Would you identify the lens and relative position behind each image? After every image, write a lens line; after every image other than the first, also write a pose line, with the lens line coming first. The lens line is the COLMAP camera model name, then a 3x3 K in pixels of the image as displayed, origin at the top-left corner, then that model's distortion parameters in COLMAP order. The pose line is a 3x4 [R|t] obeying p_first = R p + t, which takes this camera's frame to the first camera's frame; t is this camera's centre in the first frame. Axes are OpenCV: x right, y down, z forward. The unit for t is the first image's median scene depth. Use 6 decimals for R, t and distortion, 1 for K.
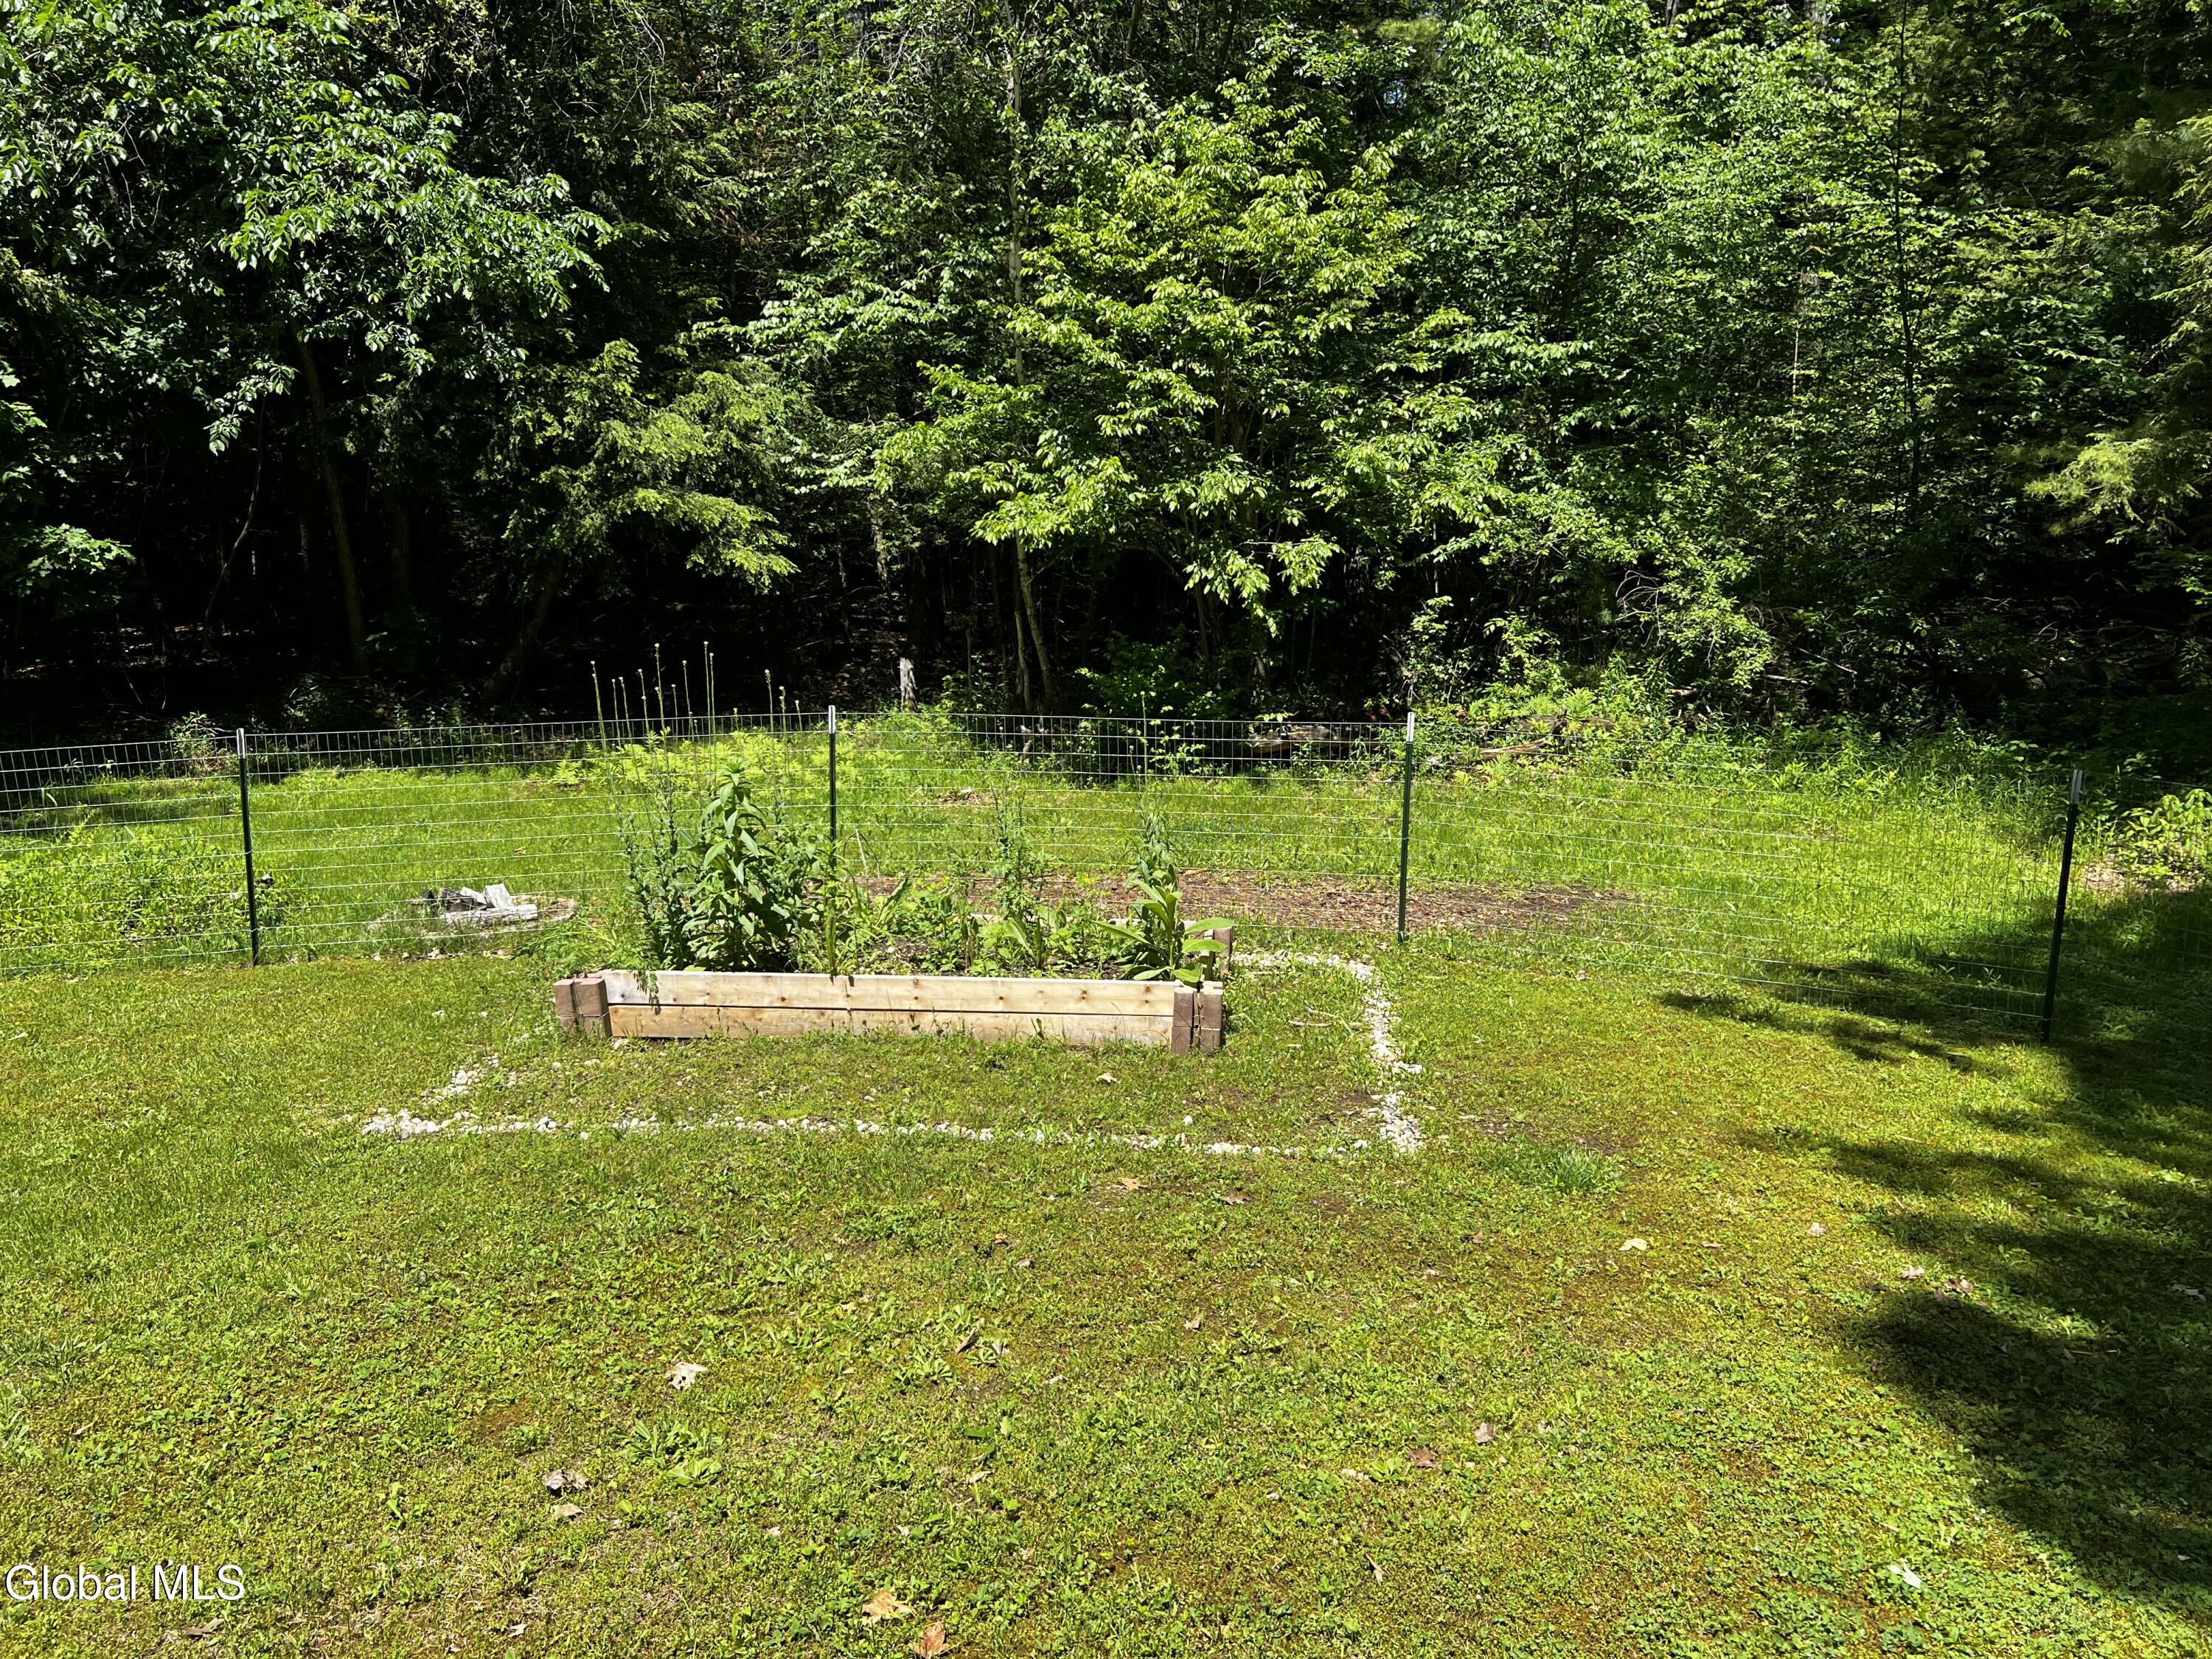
lens RADIAL K [[1666.1, 0, 1097.8], [0, 1666.1, 830.7], [0, 0, 1]] dist [0.059795, -0.068080]
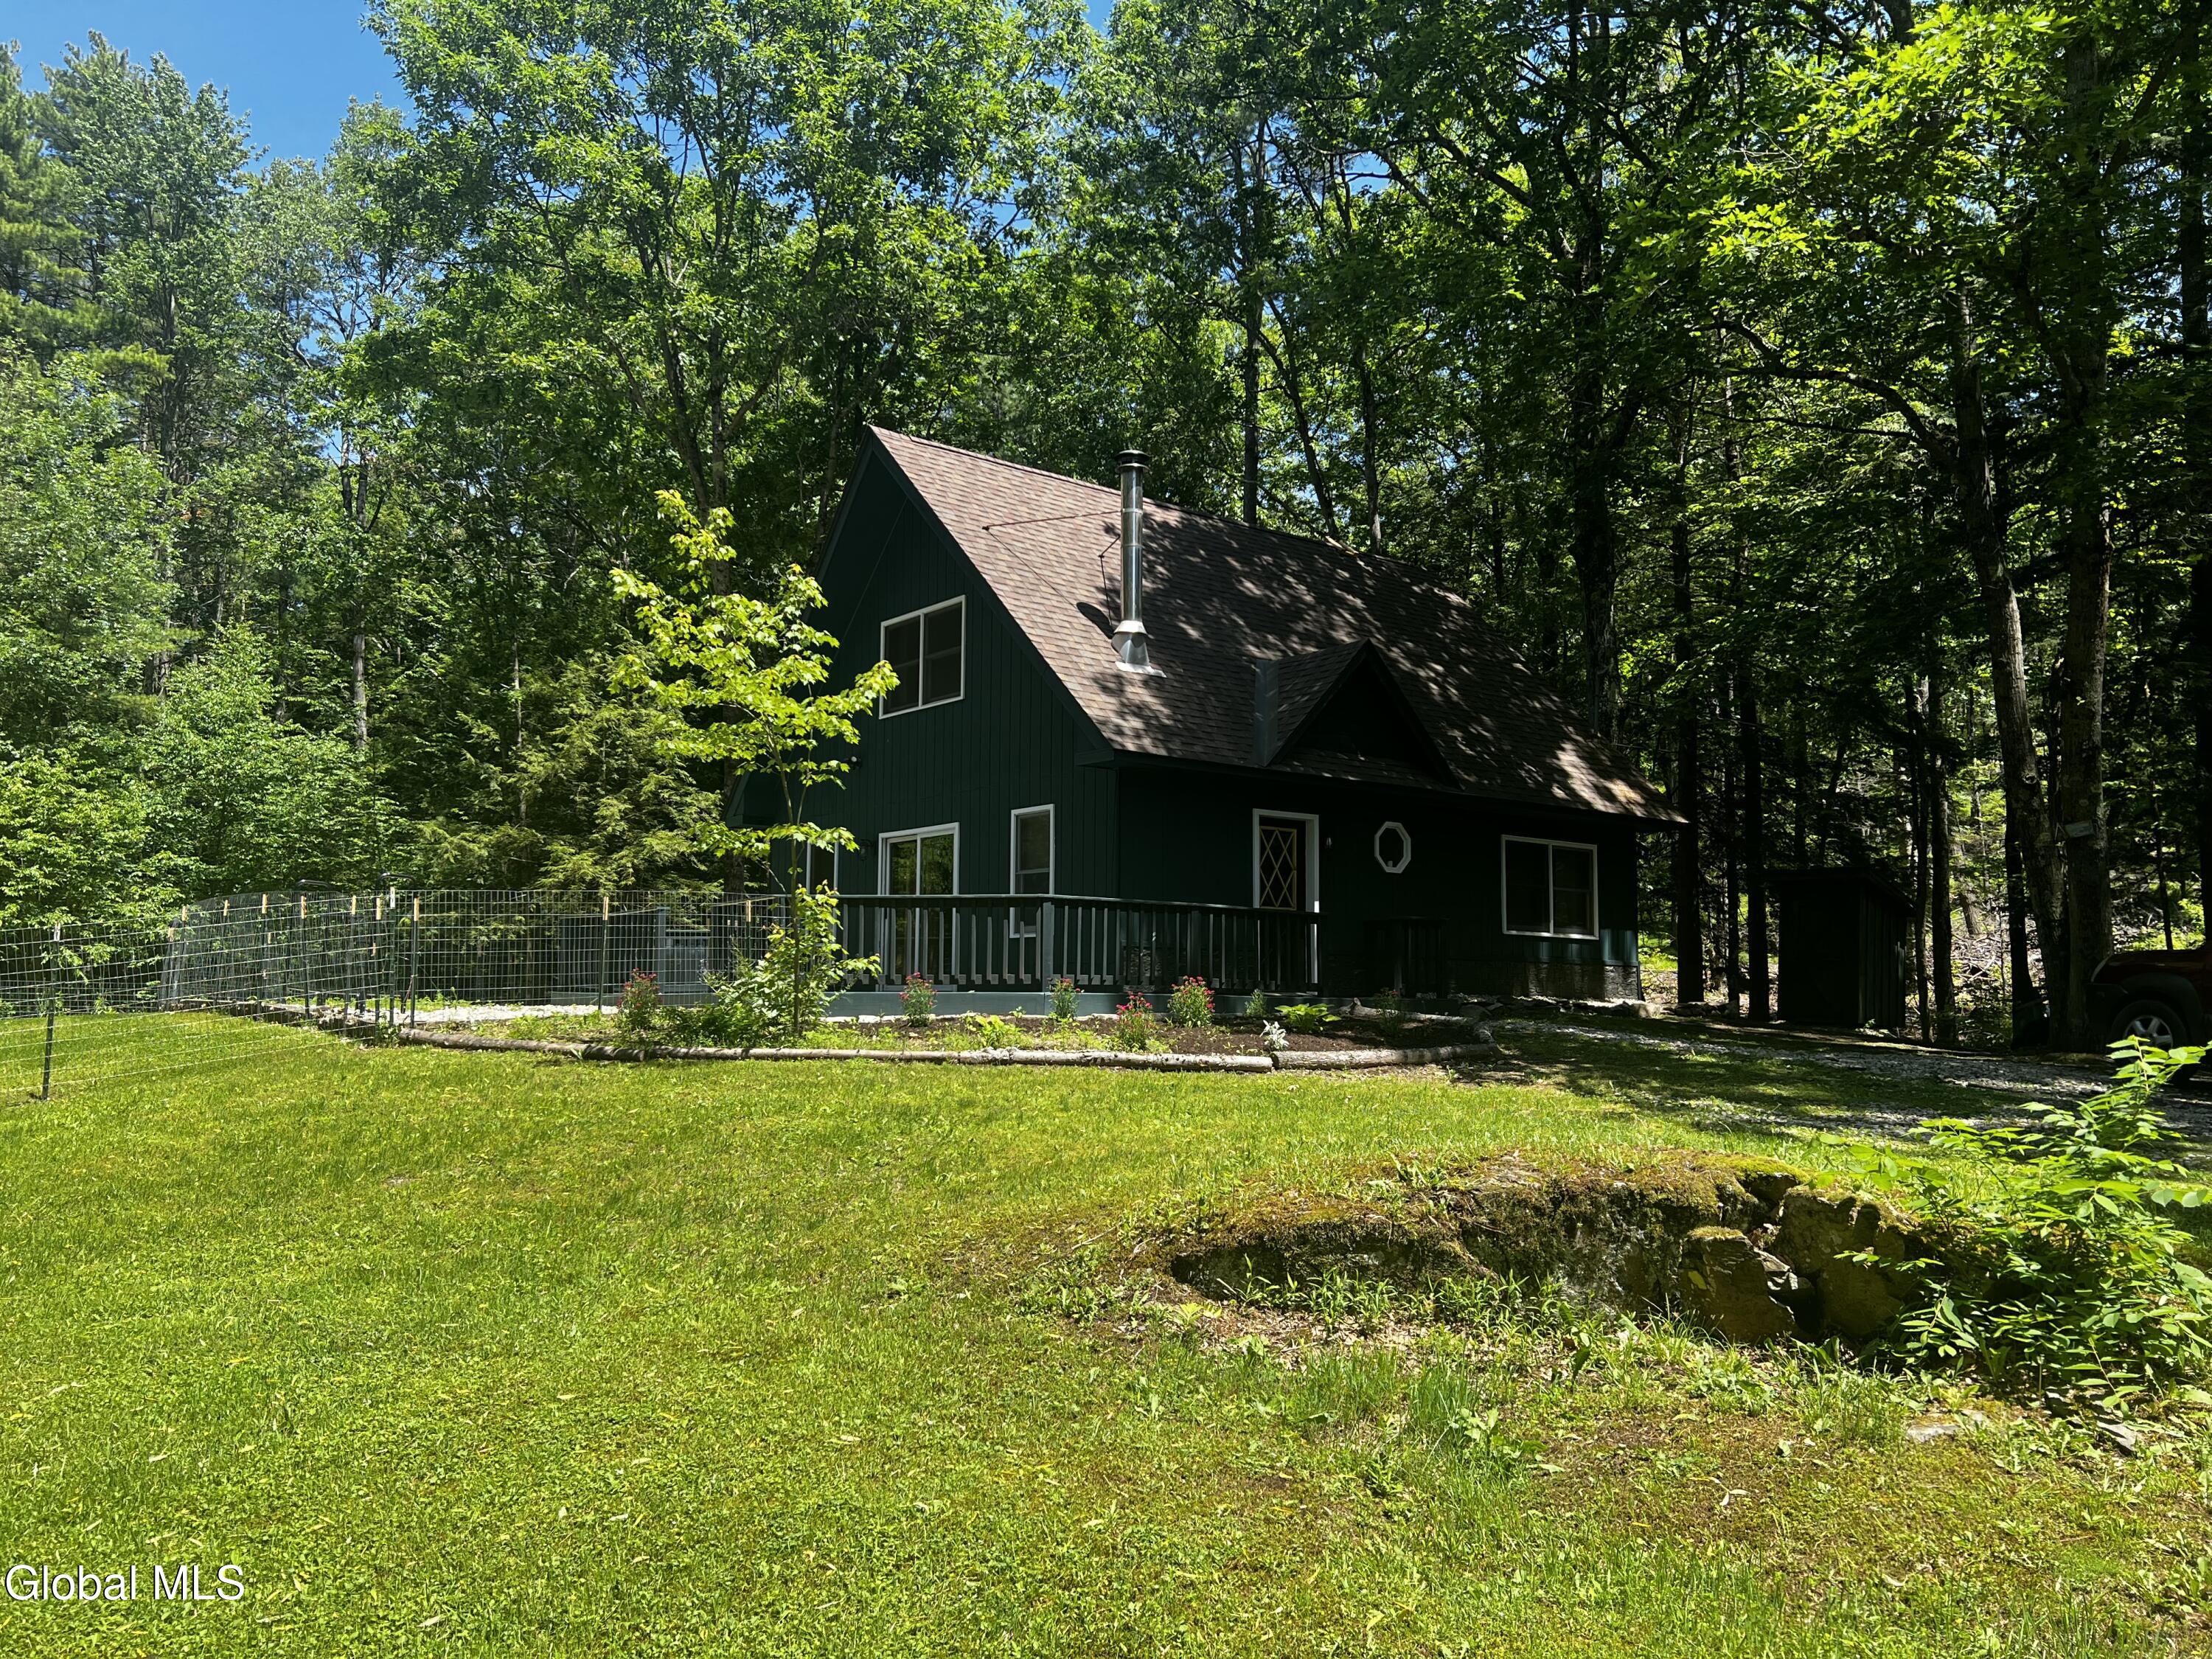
lens RADIAL K [[1666.1, 0, 1090.7], [0, 1666.1, 849.4], [0, 0, 1]] dist [0.059795, -0.068080]
pose [[0.734652, 0.072263, 0.674585, -0.438741], [0.117522, 0.965725, -0.231437, 0.389200], [-0.668188, 0.249304, 0.700979, -1.538084]]
